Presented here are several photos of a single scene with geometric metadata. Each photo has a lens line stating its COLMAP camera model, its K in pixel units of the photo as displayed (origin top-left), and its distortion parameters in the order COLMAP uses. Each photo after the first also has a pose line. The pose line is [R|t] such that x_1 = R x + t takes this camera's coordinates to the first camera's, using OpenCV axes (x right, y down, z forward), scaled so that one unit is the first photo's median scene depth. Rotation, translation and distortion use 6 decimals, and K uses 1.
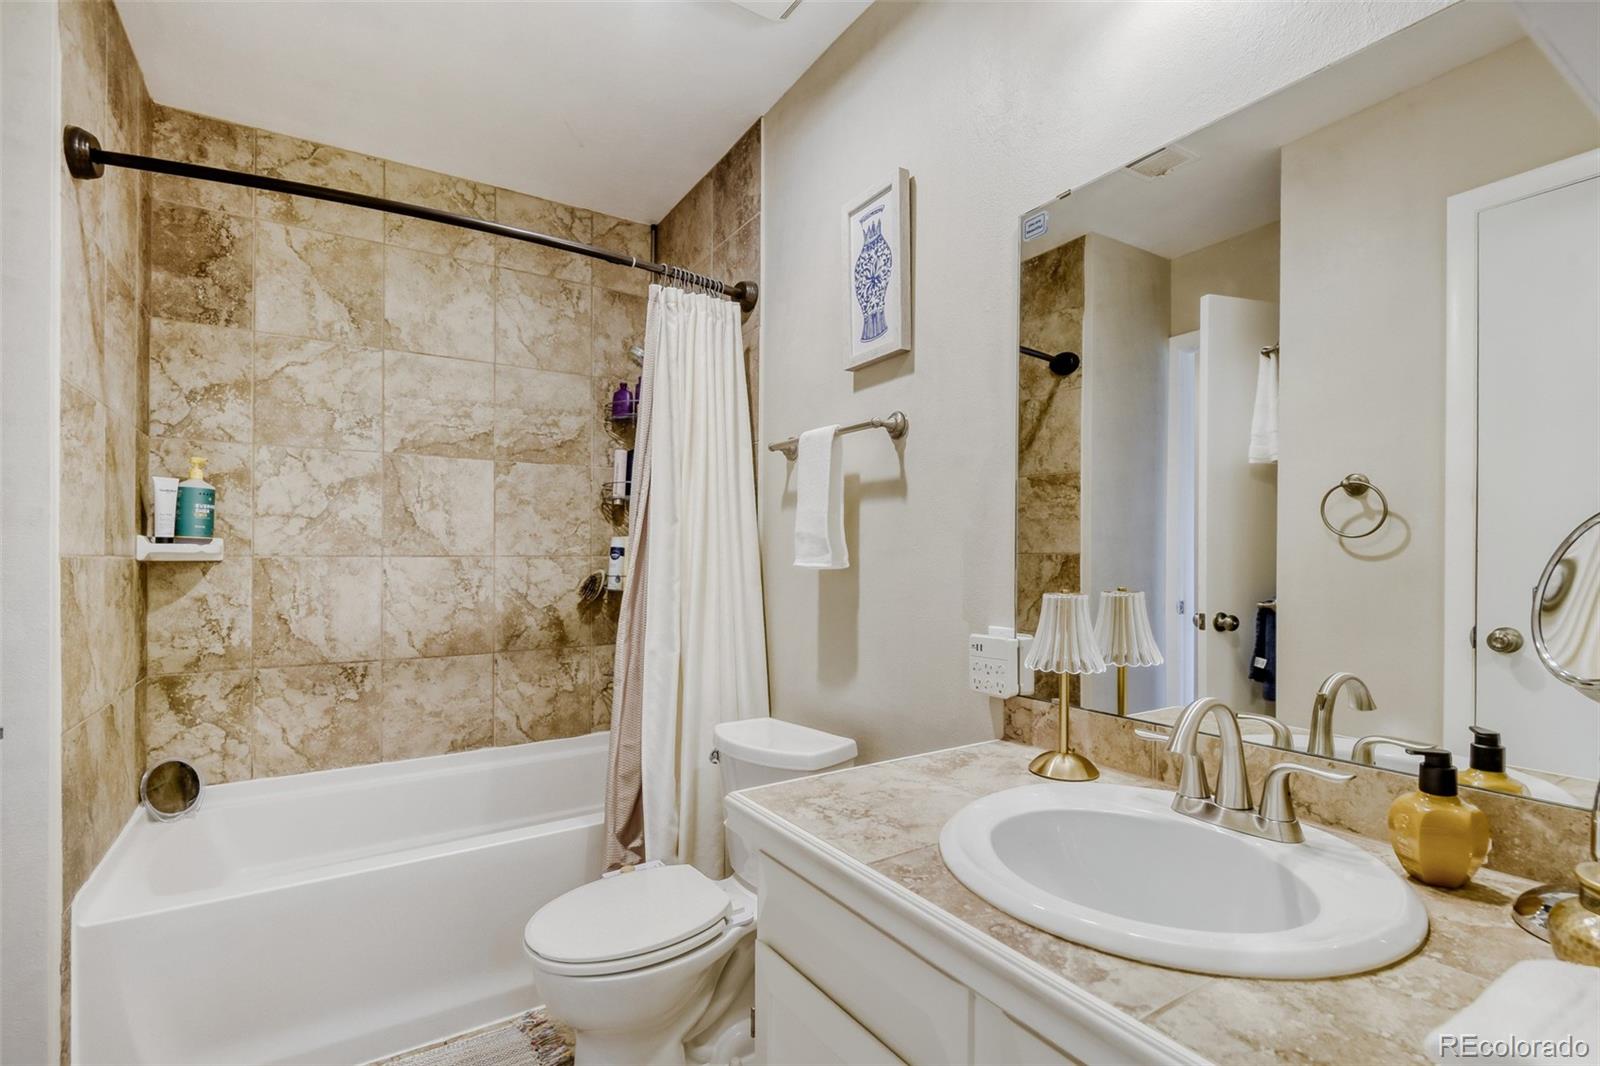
lens RADIAL K [[741.3, 0, 796.6], [0, 741.3, 559.6], [0, 0, 1]] dist [0.001328, -0.008087]
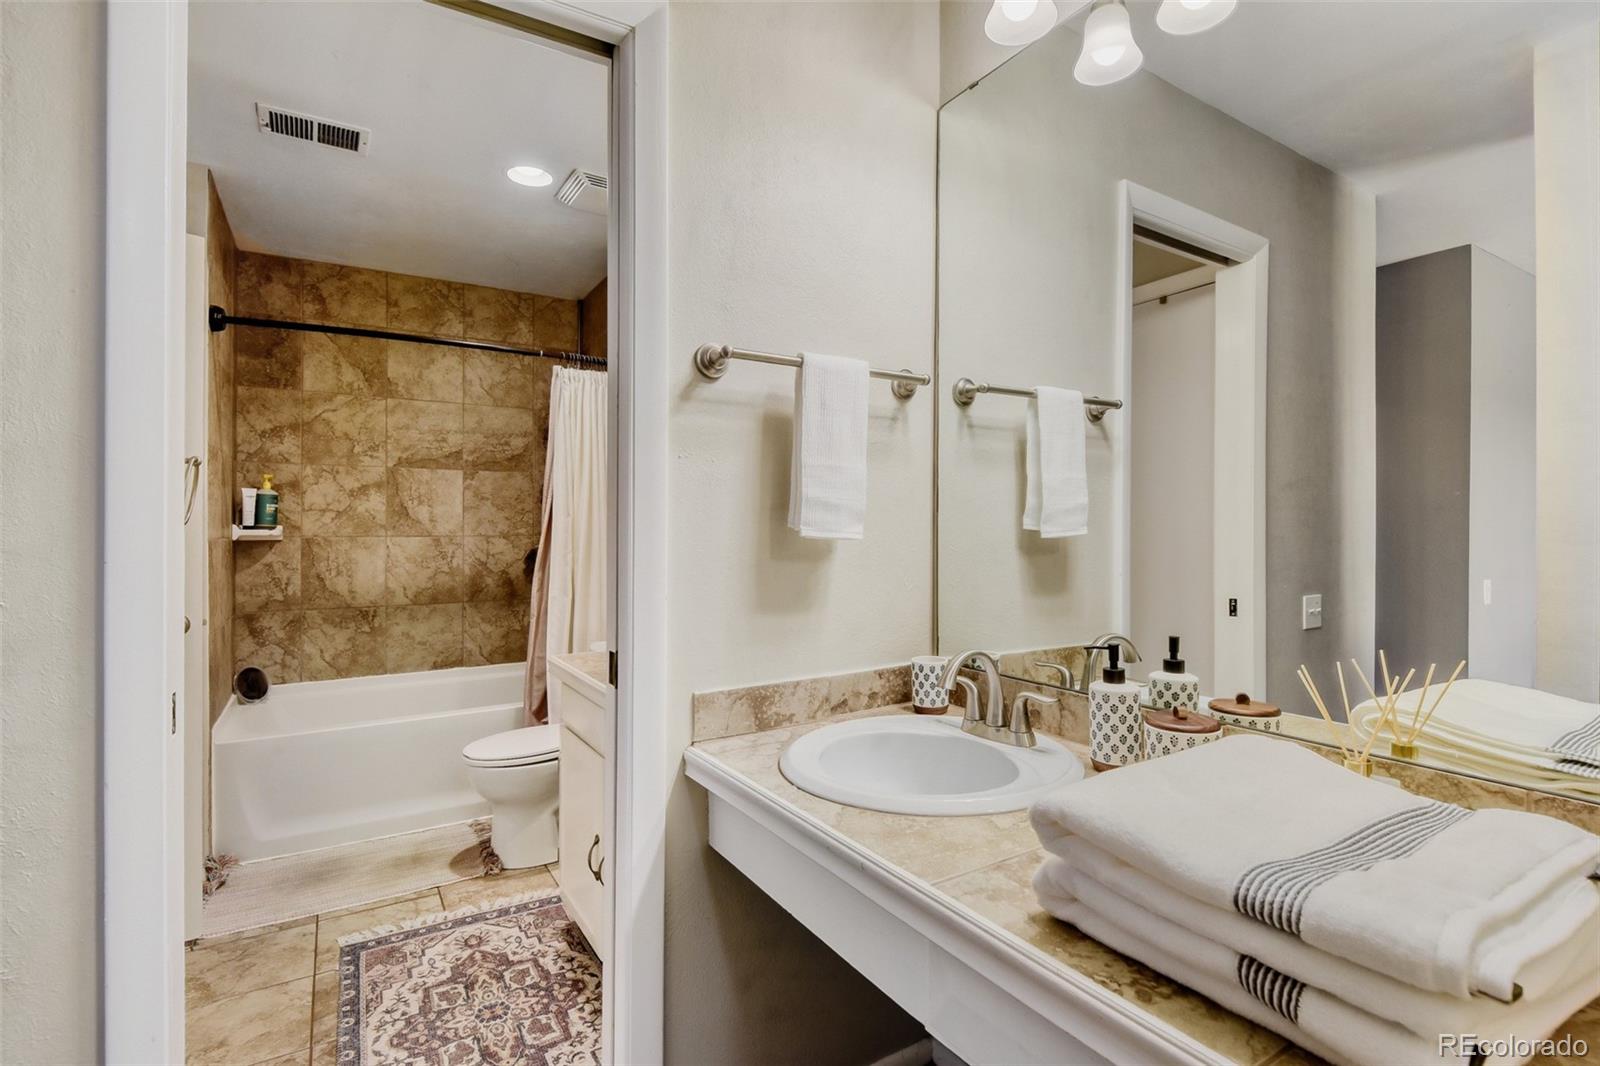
lens RADIAL K [[741.3, 0, 808.1], [0, 741.3, 532.0], [0, 0, 1]] dist [0.001328, -0.008087]
pose [[0.999999, -0.000917, 0.000693, 0.304903], [0.000916, 0.999999, 0.000710, -0.014644], [-0.000693, -0.000709, 1.000000, -0.518725]]
